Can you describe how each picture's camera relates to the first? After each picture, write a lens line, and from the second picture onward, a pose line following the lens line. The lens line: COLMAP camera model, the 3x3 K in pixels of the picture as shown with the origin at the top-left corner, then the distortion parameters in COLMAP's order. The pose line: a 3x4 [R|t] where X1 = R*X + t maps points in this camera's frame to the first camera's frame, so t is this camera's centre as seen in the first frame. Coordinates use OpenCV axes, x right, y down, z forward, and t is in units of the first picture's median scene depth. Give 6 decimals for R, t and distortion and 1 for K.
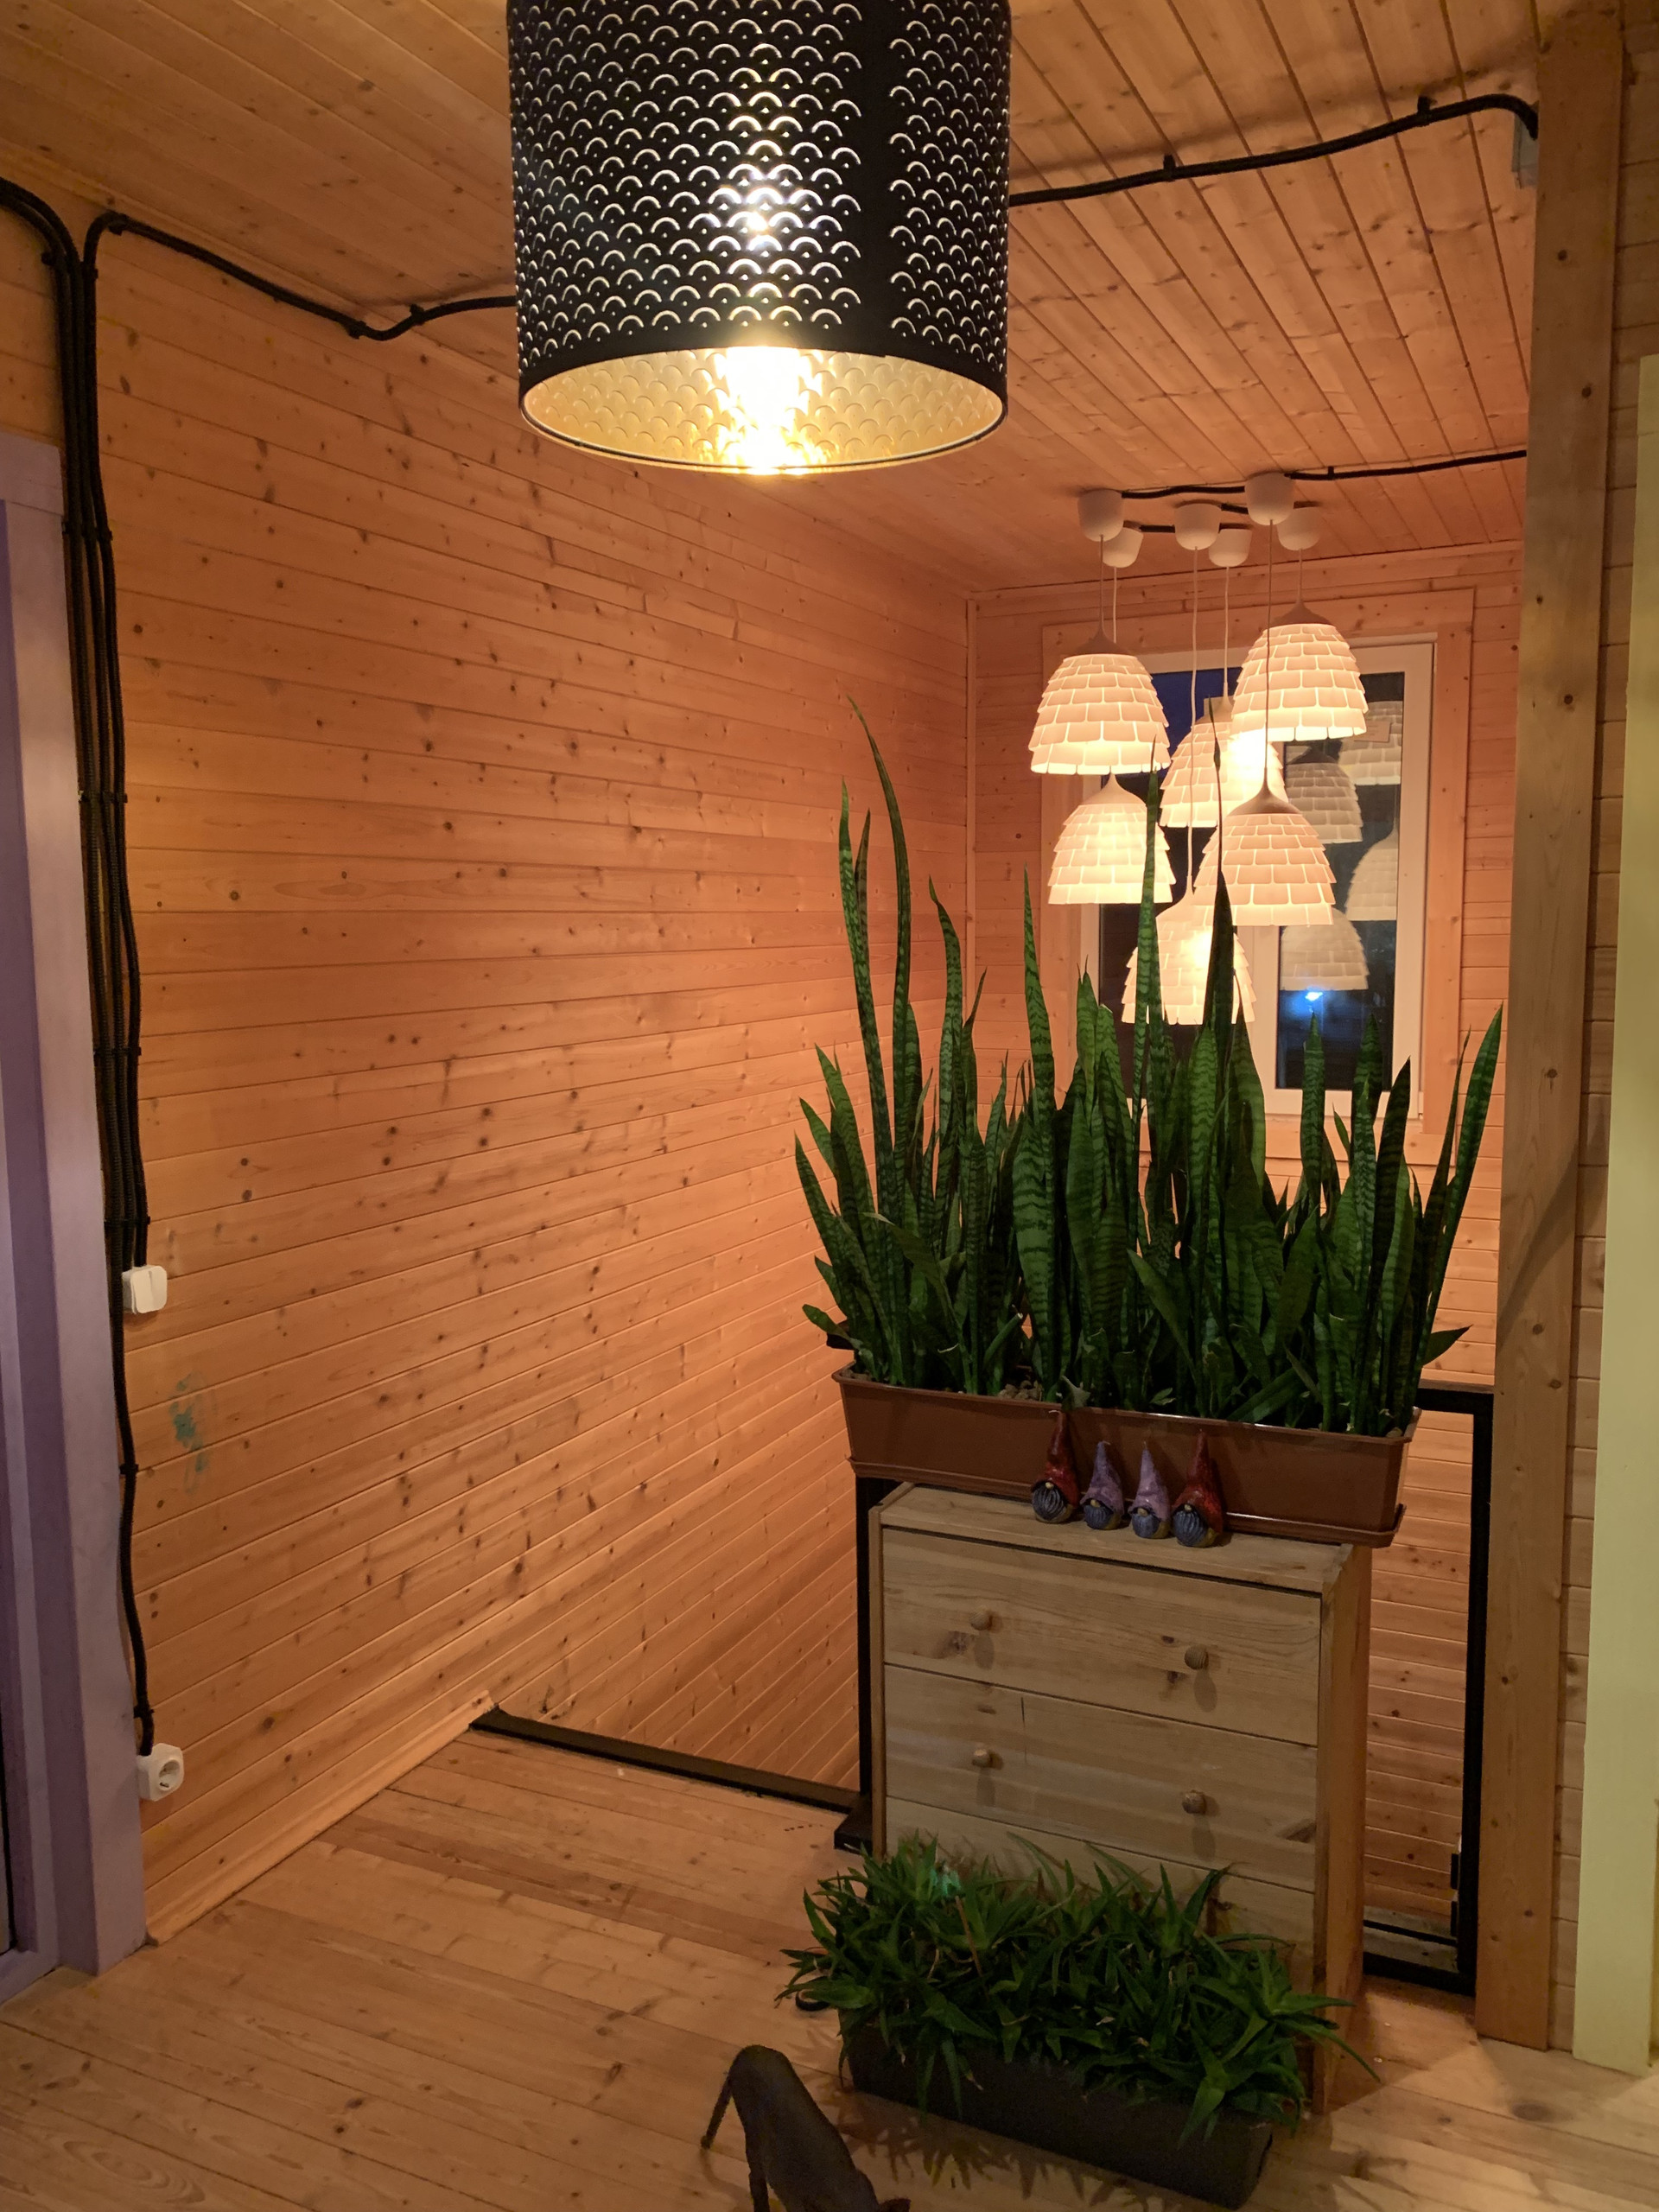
lens RADIAL K [[1687.7, 0, 831.9], [0, 1687.7, 1108.2], [0, 0, 1]] dist [0.025944, -0.043359]
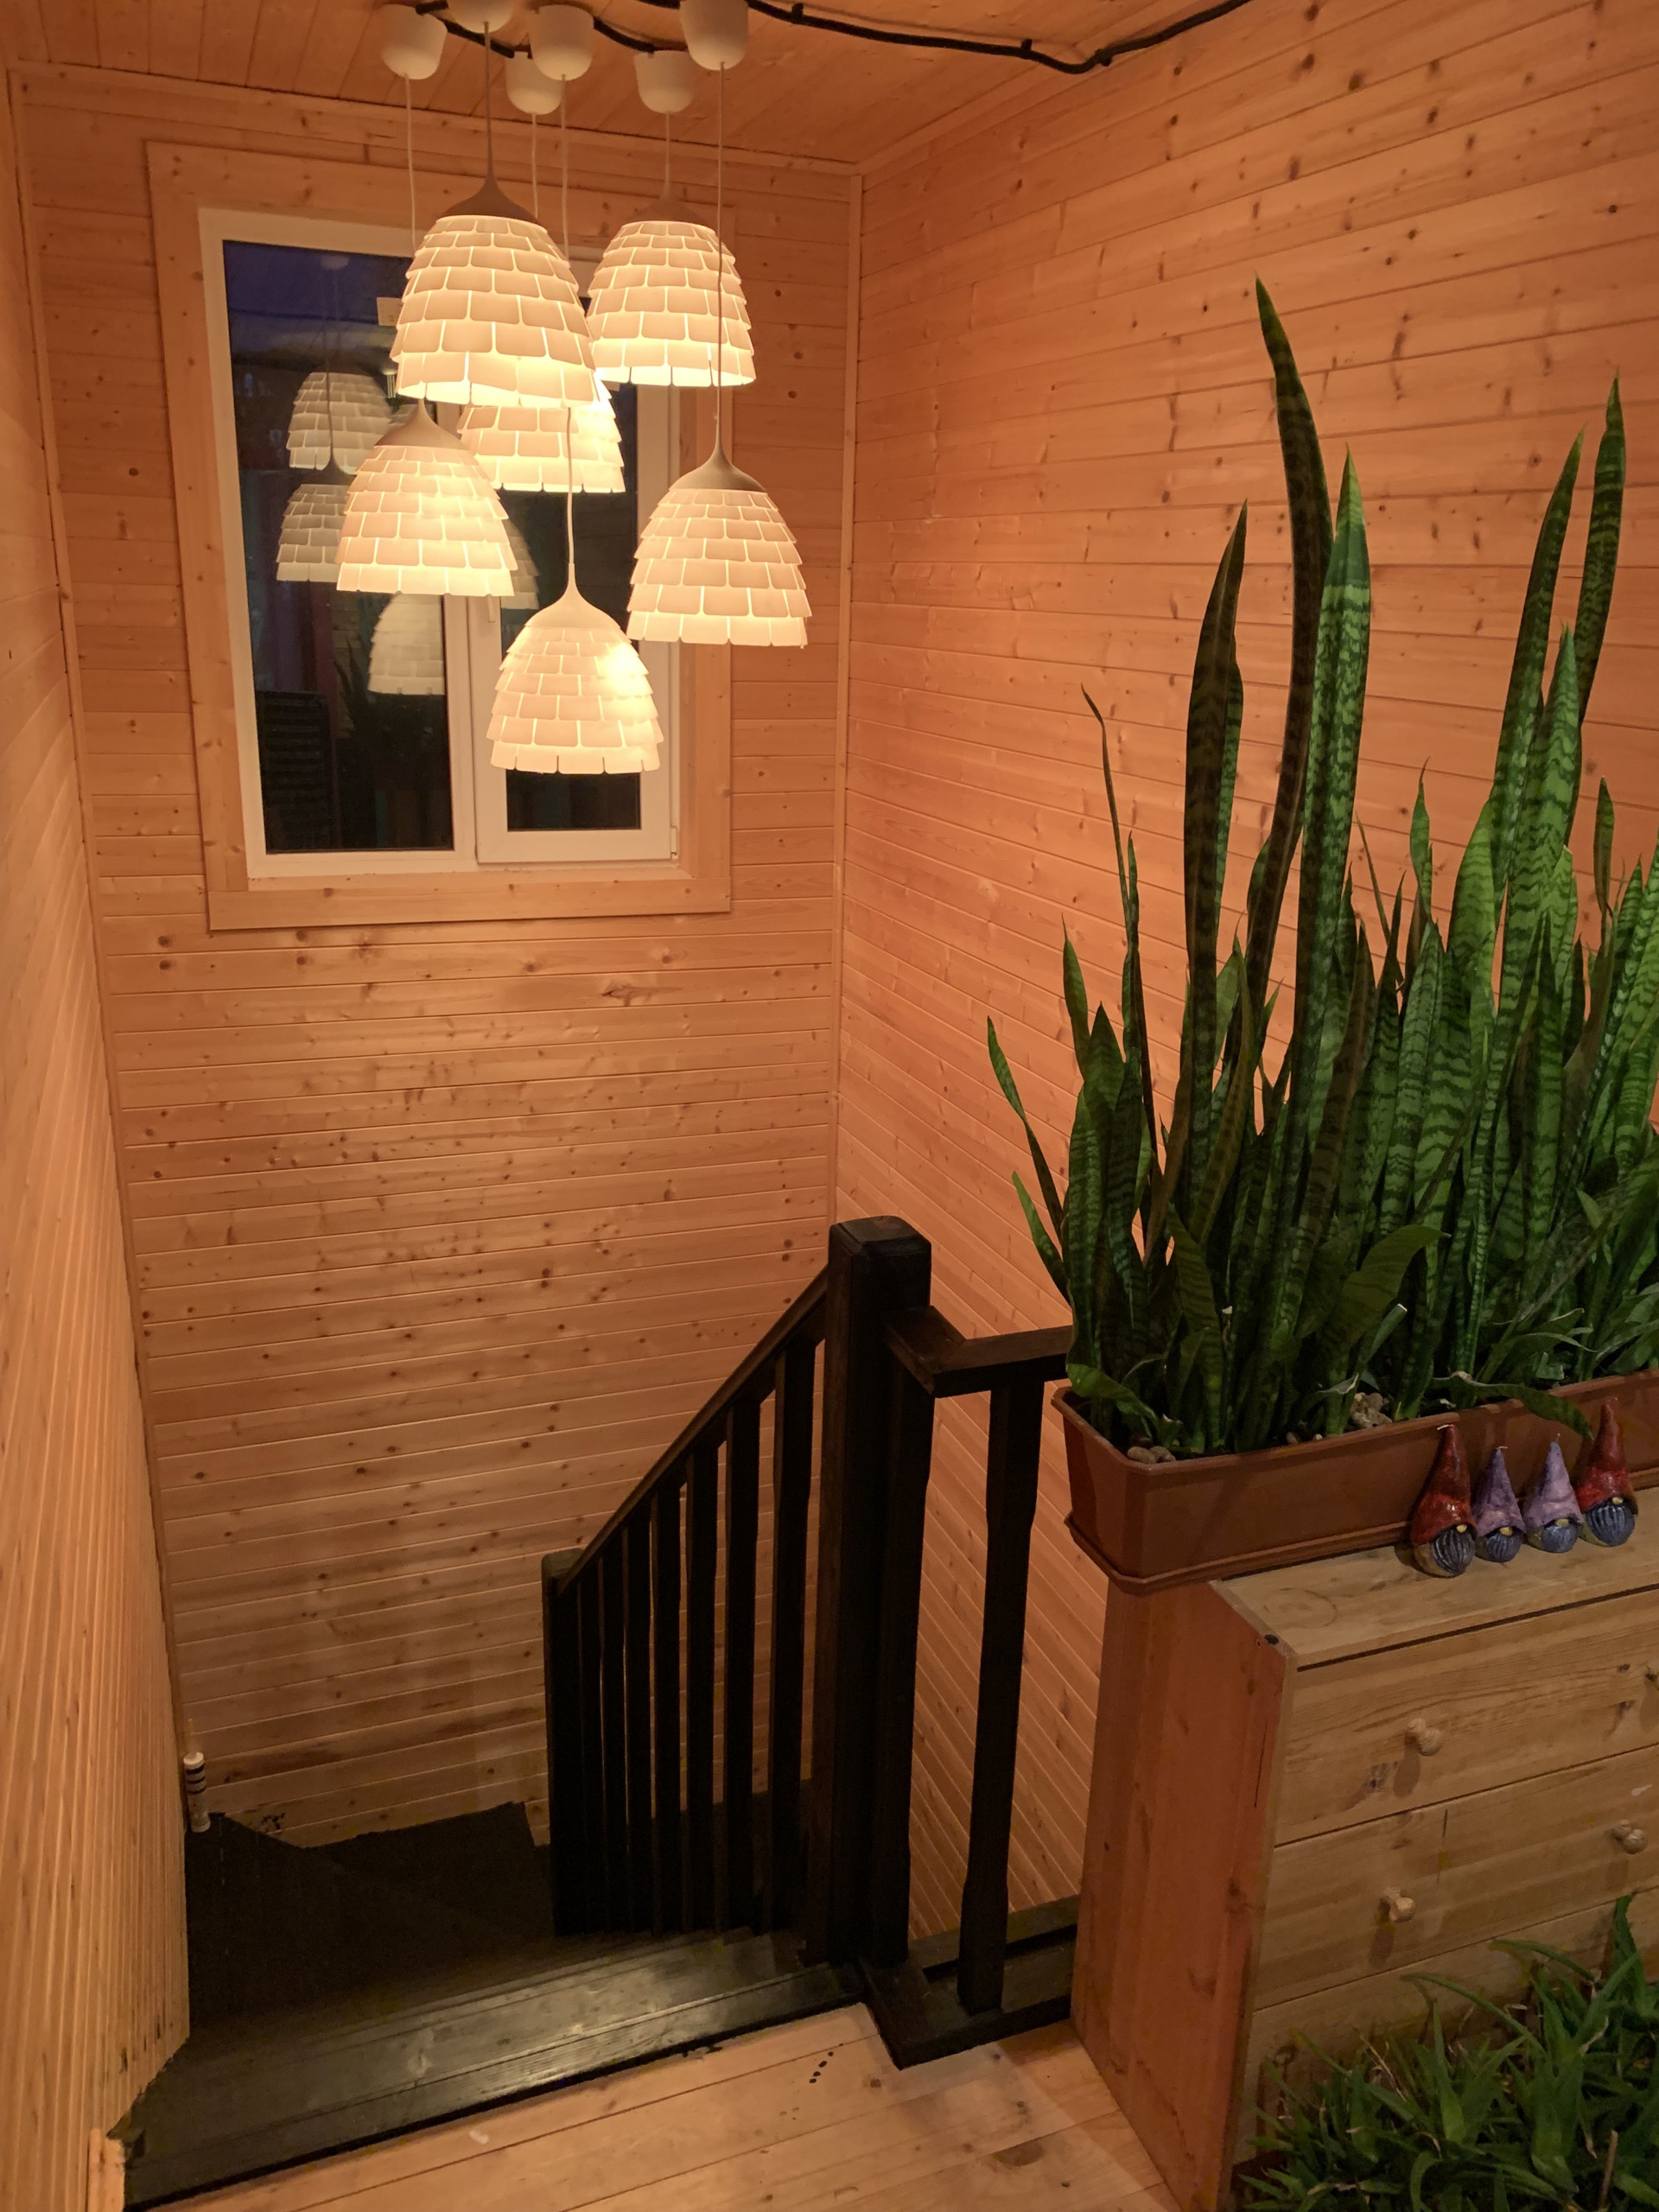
lens RADIAL K [[1687.7, 0, 831.4], [0, 1687.7, 1104.5], [0, 0, 1]] dist [0.025944, -0.043359]
pose [[0.683830, -0.184078, 0.706040, -0.269489], [0.041839, 0.975953, 0.213927, -0.058819], [-0.728441, -0.116750, 0.675088, 0.381870]]
